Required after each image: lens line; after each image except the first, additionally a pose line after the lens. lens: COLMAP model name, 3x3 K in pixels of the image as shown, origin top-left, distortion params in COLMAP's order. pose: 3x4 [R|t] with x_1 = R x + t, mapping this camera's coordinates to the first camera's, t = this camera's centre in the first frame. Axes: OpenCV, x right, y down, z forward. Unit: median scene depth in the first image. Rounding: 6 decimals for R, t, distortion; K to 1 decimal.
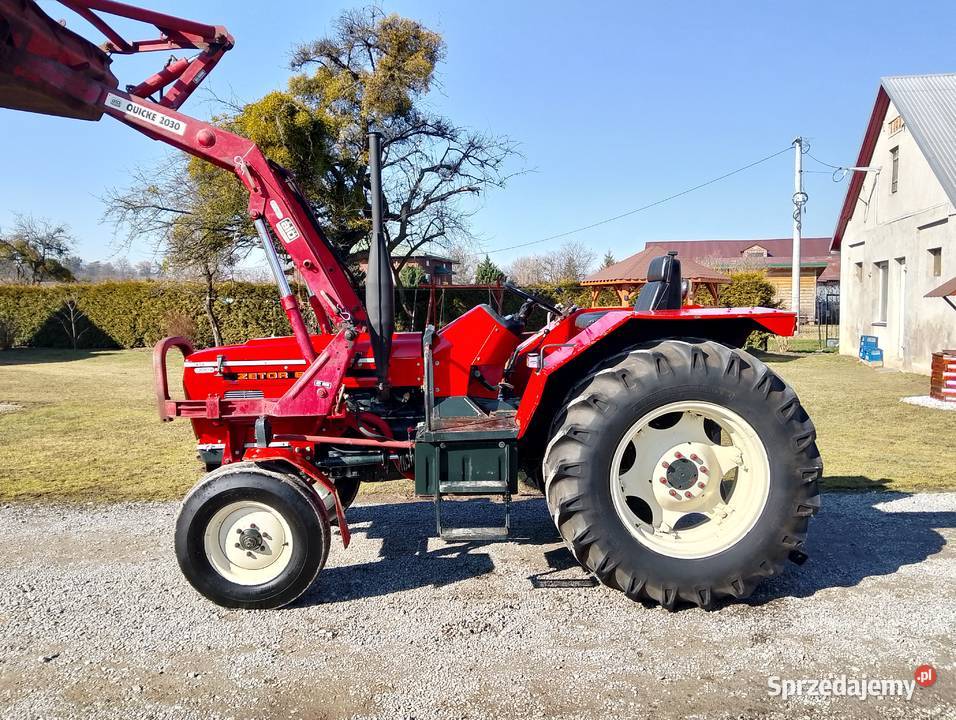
lens RADIAL K [[775.8, 0, 477.9], [0, 775.8, 356.9], [0, 0, 1]] dist [0.098011, -0.198944]
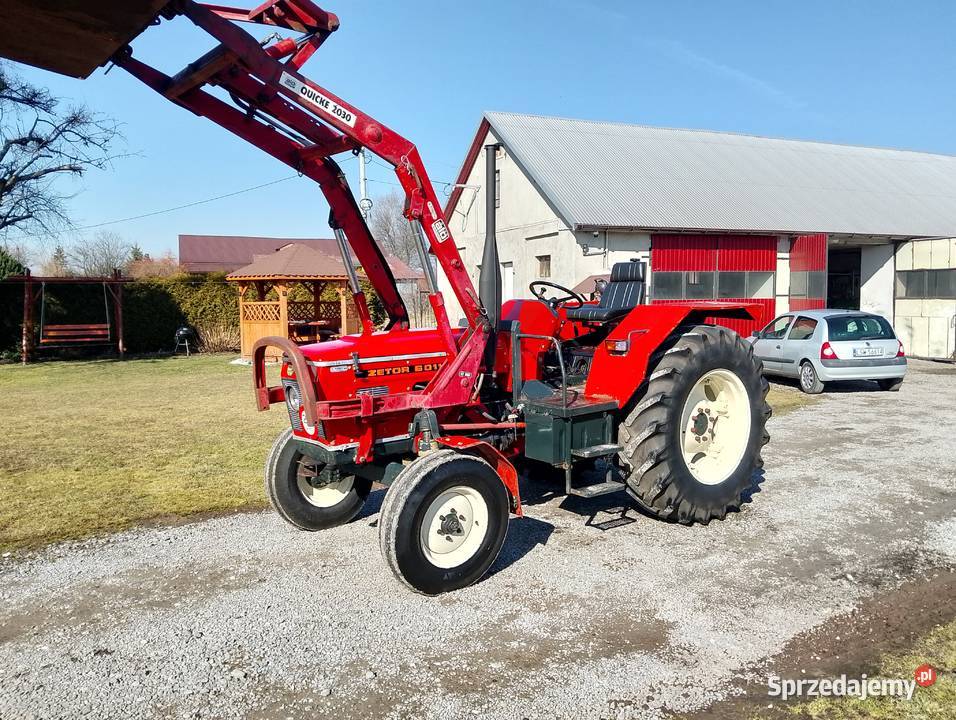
lens RADIAL K [[771.5, 0, 478.0], [0, 771.5, 360.0], [0, 0, 1]] dist [0.106376, -0.204462]
pose [[0.813574, -0.049164, 0.579379, -0.801208], [0.043326, 0.998775, 0.023913, -0.009983], [-0.579845, 0.005647, 0.814707, 0.119572]]
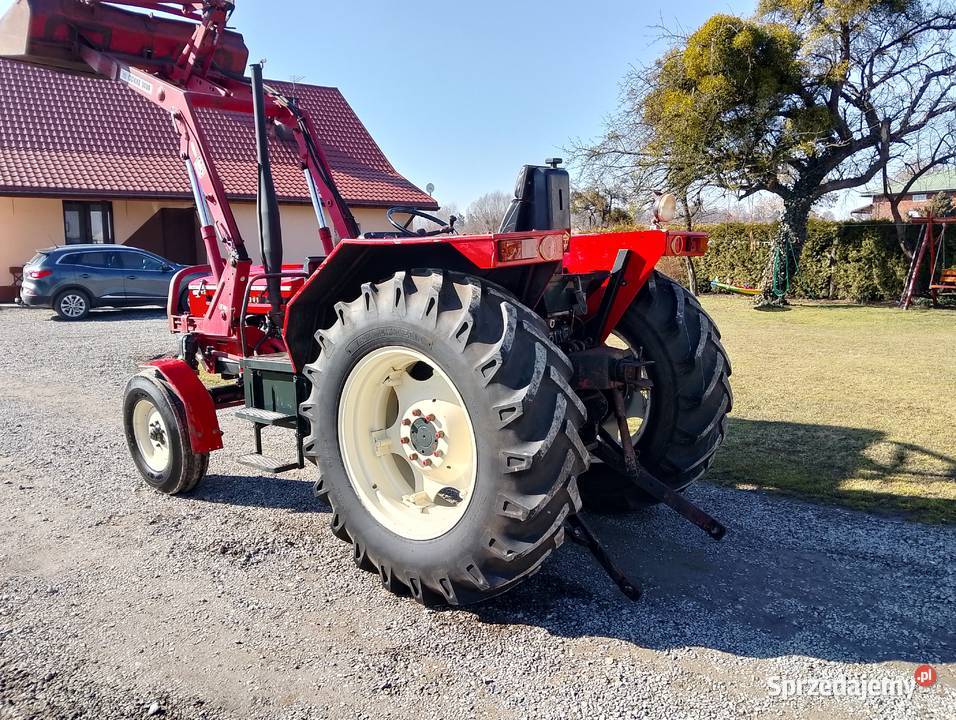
lens RADIAL K [[775.8, 0, 477.9], [0, 775.8, 356.9], [0, 0, 1]] dist [0.098011, -0.198944]
pose [[0.731274, 0.087673, -0.676426, 0.815240], [-0.039991, 0.995510, 0.085797, -0.004640], [0.680910, -0.035690, 0.731497, 0.432916]]
